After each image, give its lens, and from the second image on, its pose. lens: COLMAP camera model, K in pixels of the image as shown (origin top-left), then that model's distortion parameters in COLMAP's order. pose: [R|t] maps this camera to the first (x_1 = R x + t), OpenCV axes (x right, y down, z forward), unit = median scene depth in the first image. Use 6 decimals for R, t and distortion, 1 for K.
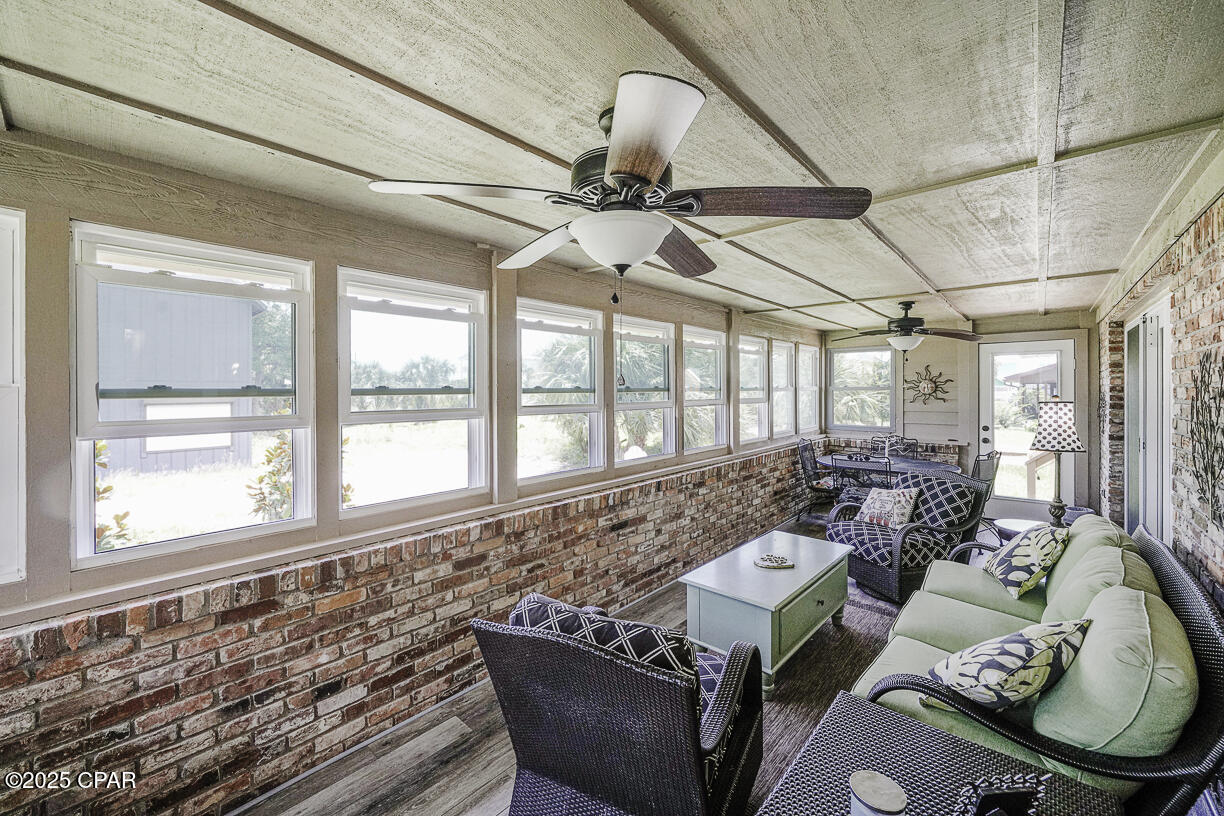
lens RADIAL K [[487.6, 0, 618.4], [0, 487.6, 391.9], [0, 0, 1]] dist [-0.008519, 0.000105]
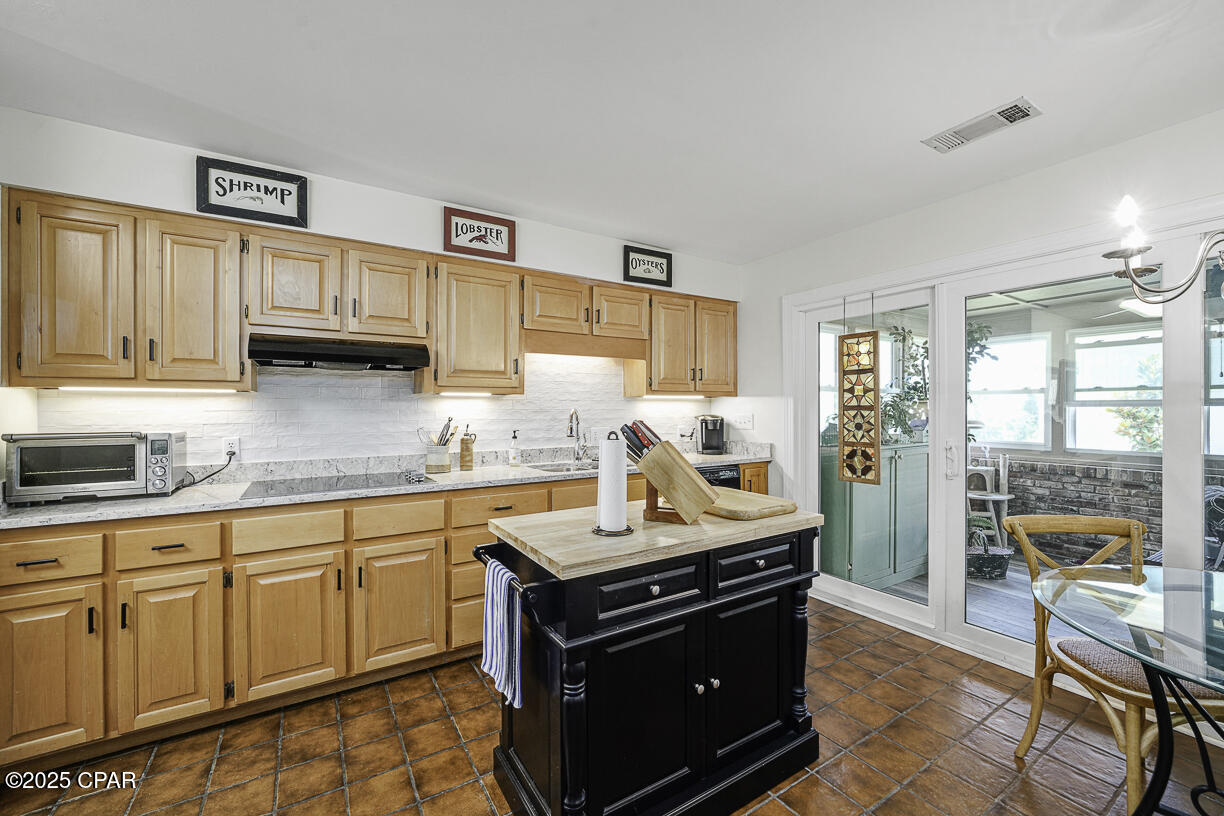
lens RADIAL K [[484.8, 0, 612.8], [0, 484.8, 407.7], [0, 0, 1]] dist [-0.015172, 0.002886]
pose [[-0.274829, 0.006068, -0.961474, 0.637727], [-0.001764, 0.999975, 0.006815, 0.025054], [0.961491, 0.003569, -0.274812, -0.220206]]
